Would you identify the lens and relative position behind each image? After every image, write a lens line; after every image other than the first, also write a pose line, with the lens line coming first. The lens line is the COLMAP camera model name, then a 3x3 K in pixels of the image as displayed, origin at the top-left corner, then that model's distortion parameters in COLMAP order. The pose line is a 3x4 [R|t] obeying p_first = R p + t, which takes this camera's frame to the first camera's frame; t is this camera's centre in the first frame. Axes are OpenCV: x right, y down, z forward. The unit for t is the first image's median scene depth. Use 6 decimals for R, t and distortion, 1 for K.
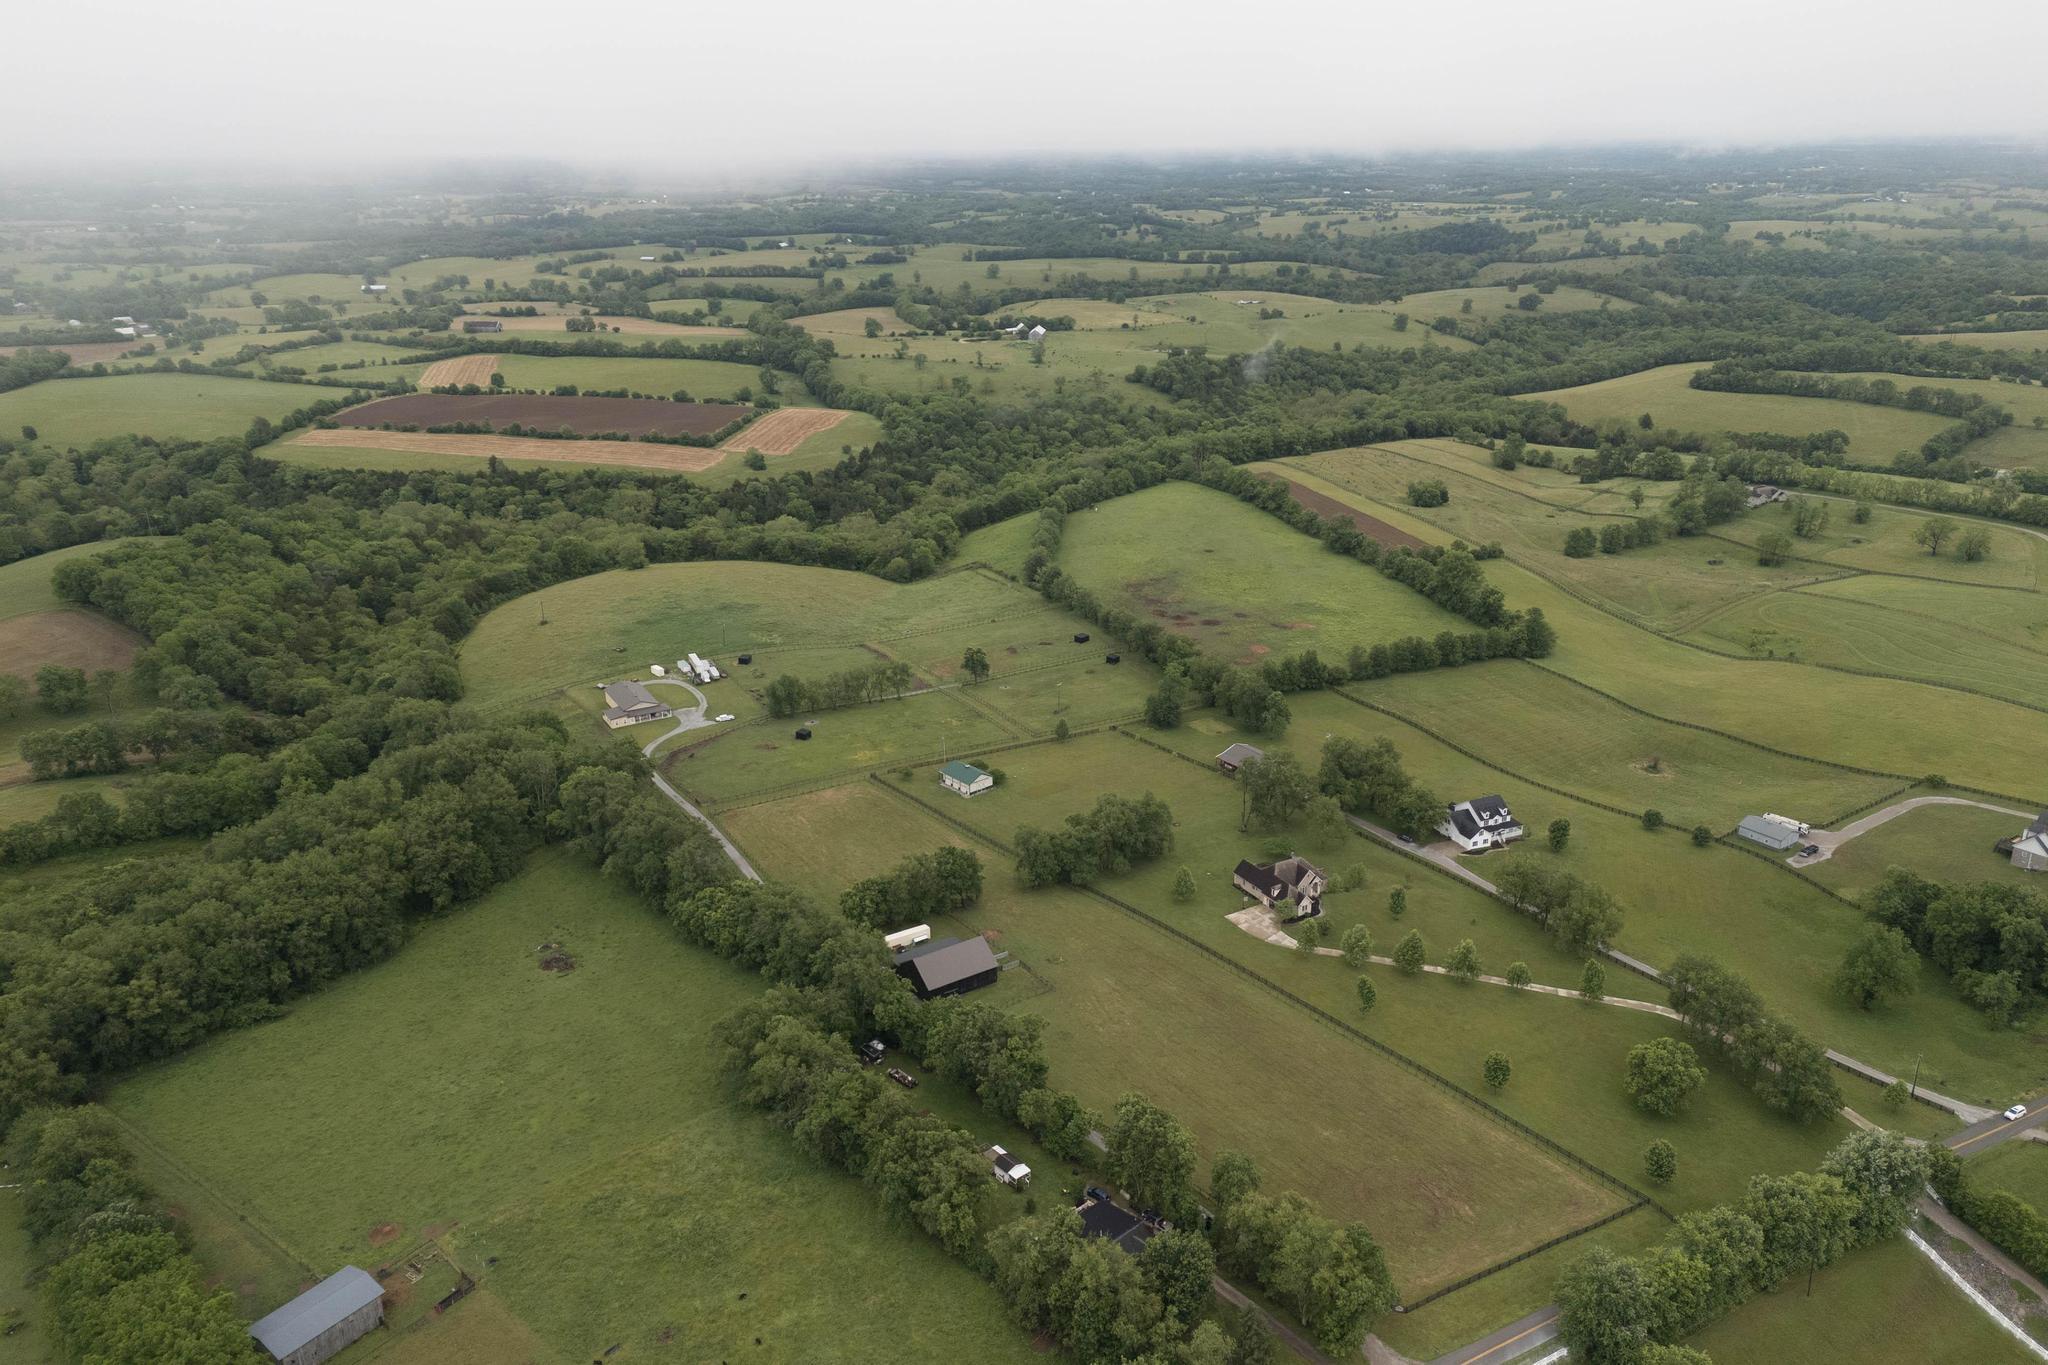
lens RADIAL K [[1465.6, 0, 1011.3], [0, 1465.6, 739.7], [0, 0, 1]] dist [0.079500, -0.065995]
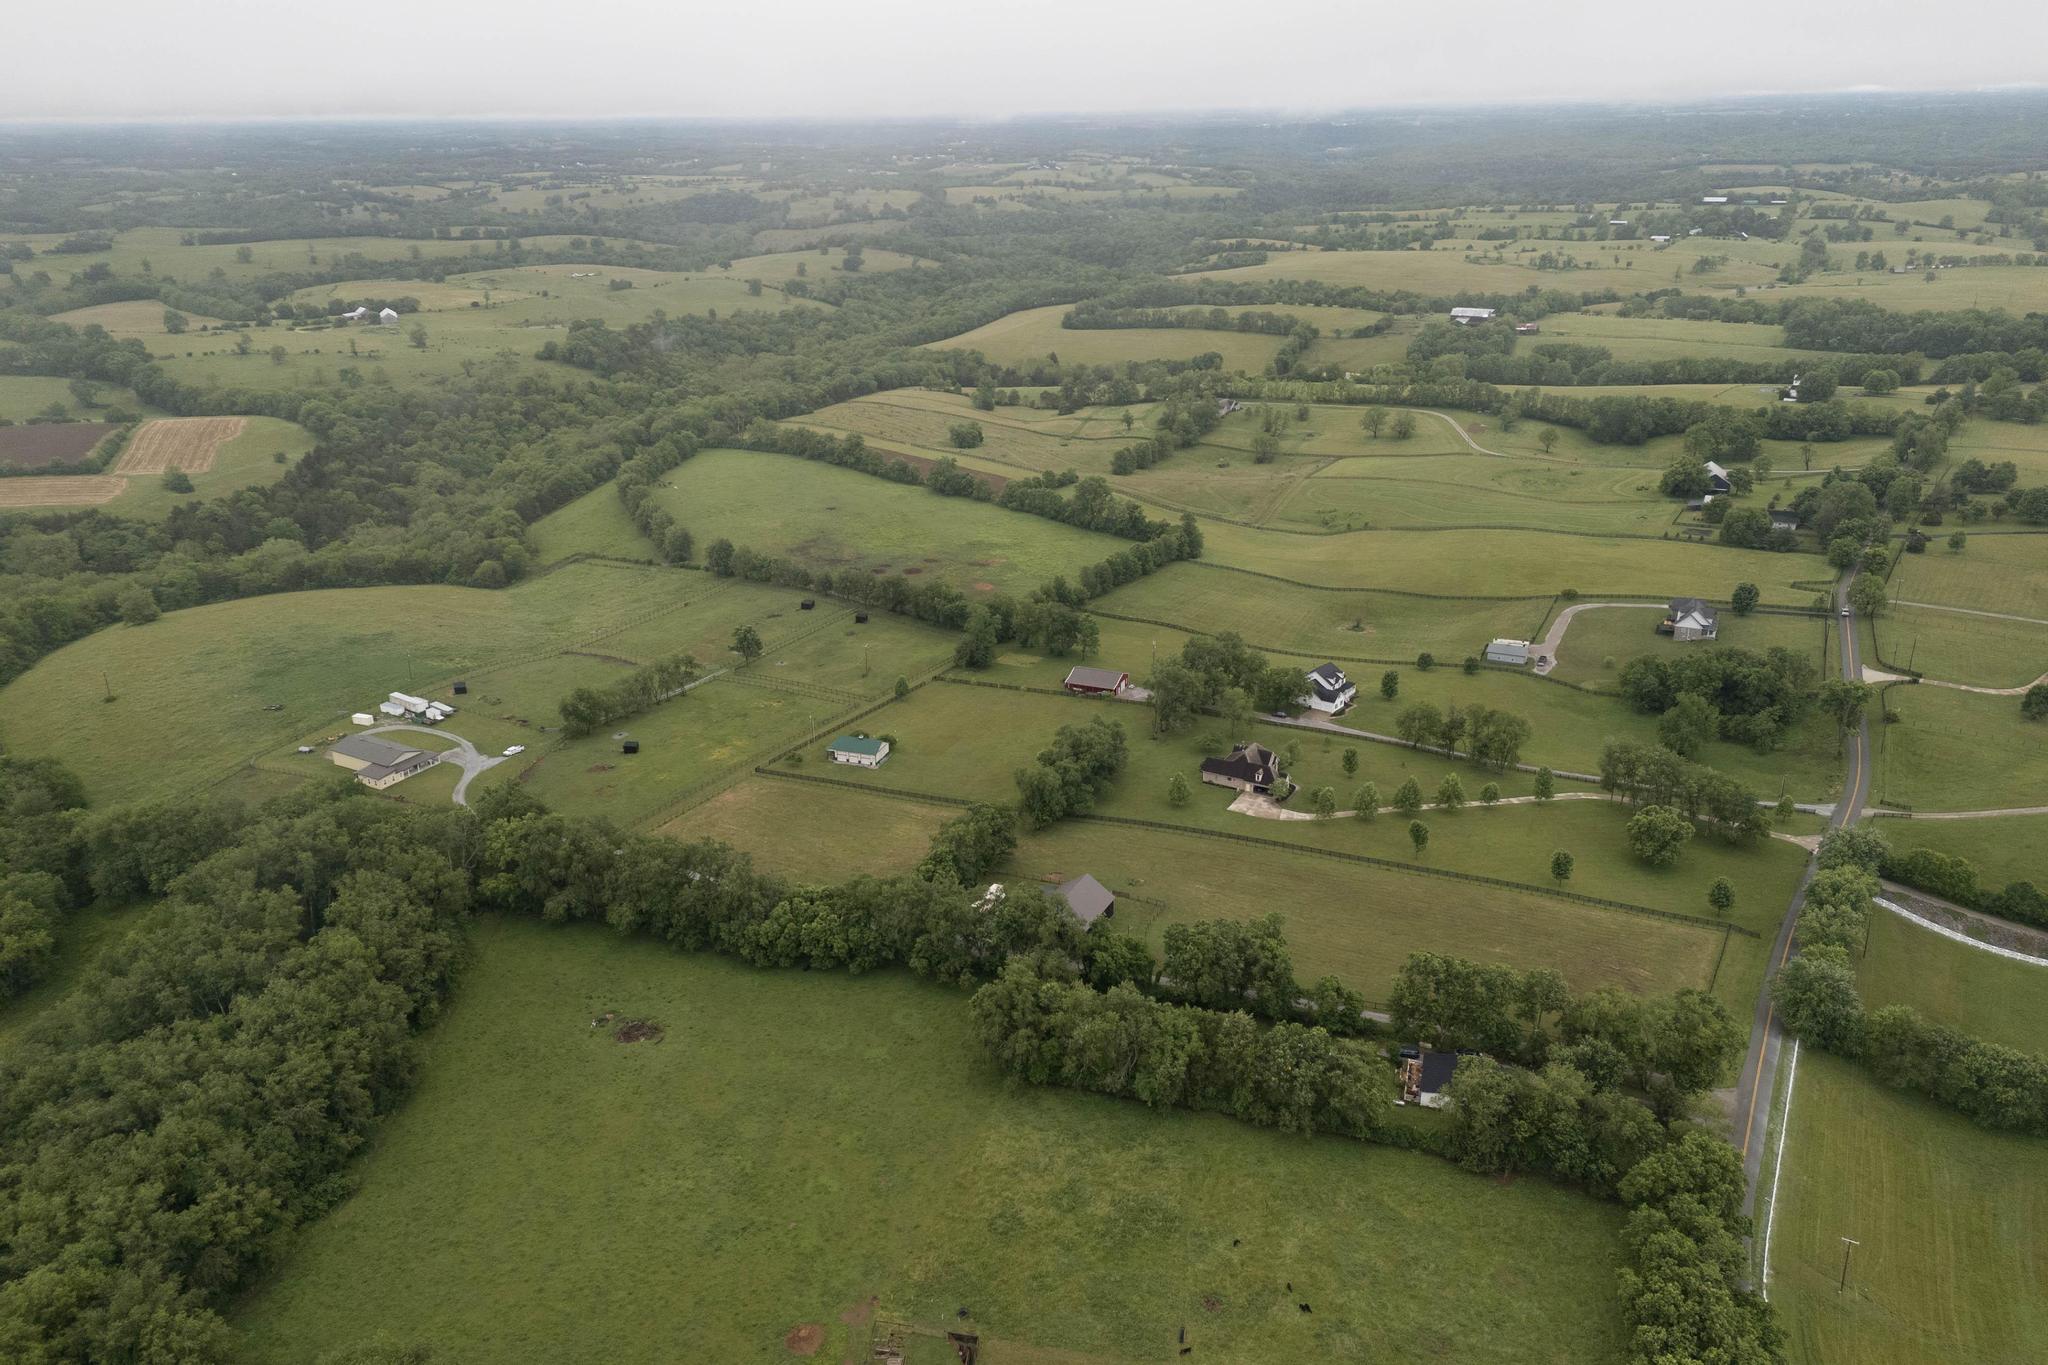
lens RADIAL K [[1465.6, 0, 1011.3], [0, 1465.6, 739.7], [0, 0, 1]] dist [0.079500, -0.065995]
pose [[0.866572, -0.200110, 0.457174, -0.229705], [0.194160, 0.979100, 0.060532, -0.011411], [-0.459733, 0.036309, 0.887315, 0.066491]]
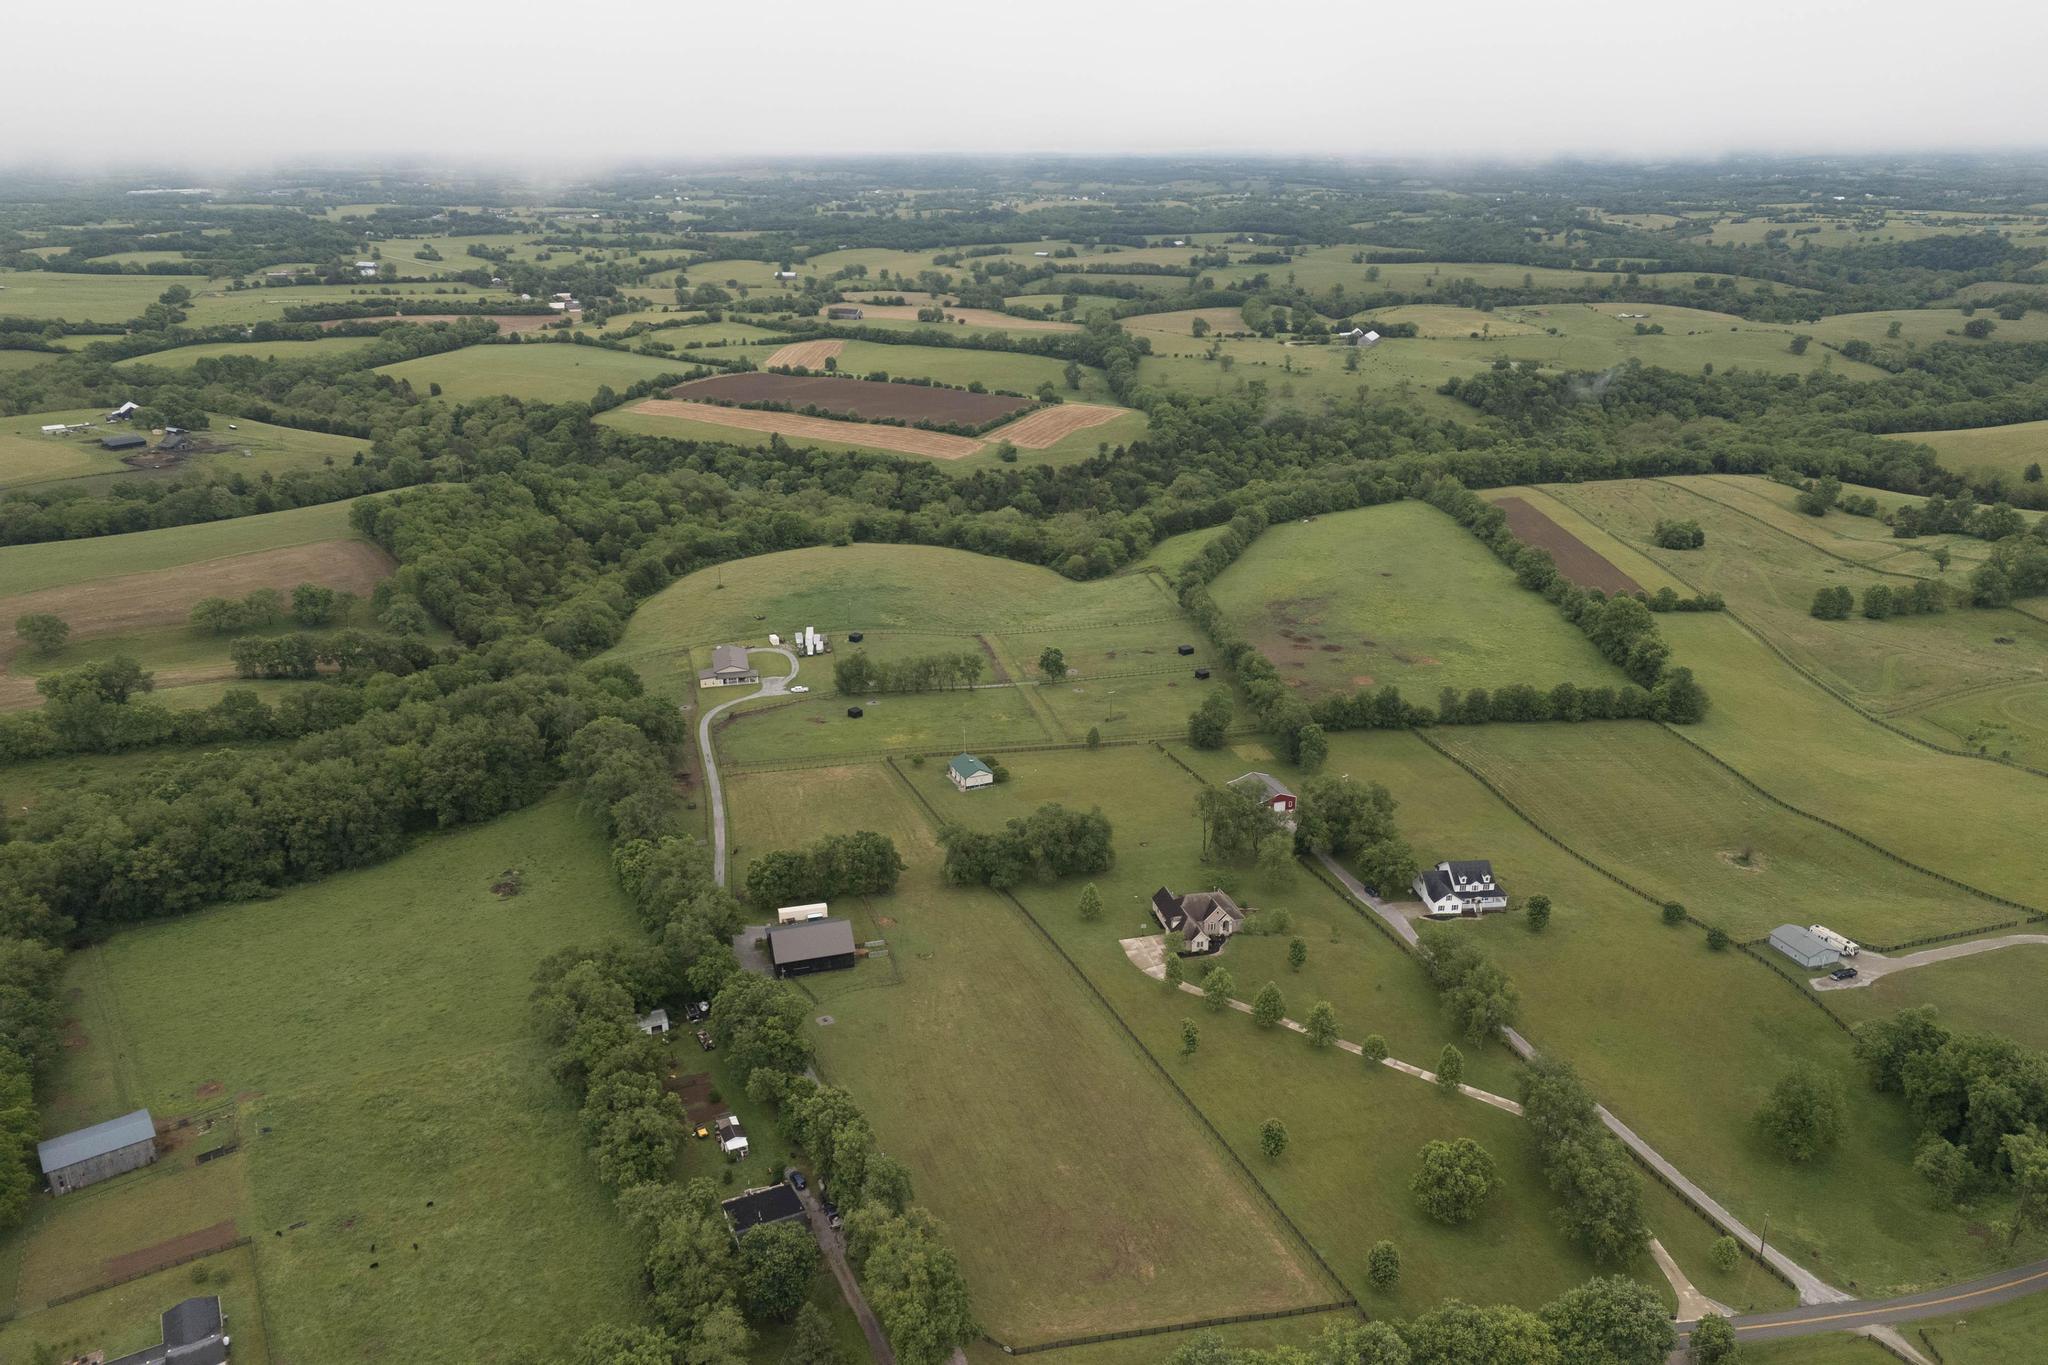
lens RADIAL K [[1465.6, 0, 1011.3], [0, 1465.6, 739.7], [0, 0, 1]] dist [0.079500, -0.065995]
pose [[0.956608, 0.117918, -0.266450, 0.159672], [-0.117643, 0.992910, 0.017054, -0.010105], [0.266572, 0.015032, 0.963698, 0.019923]]
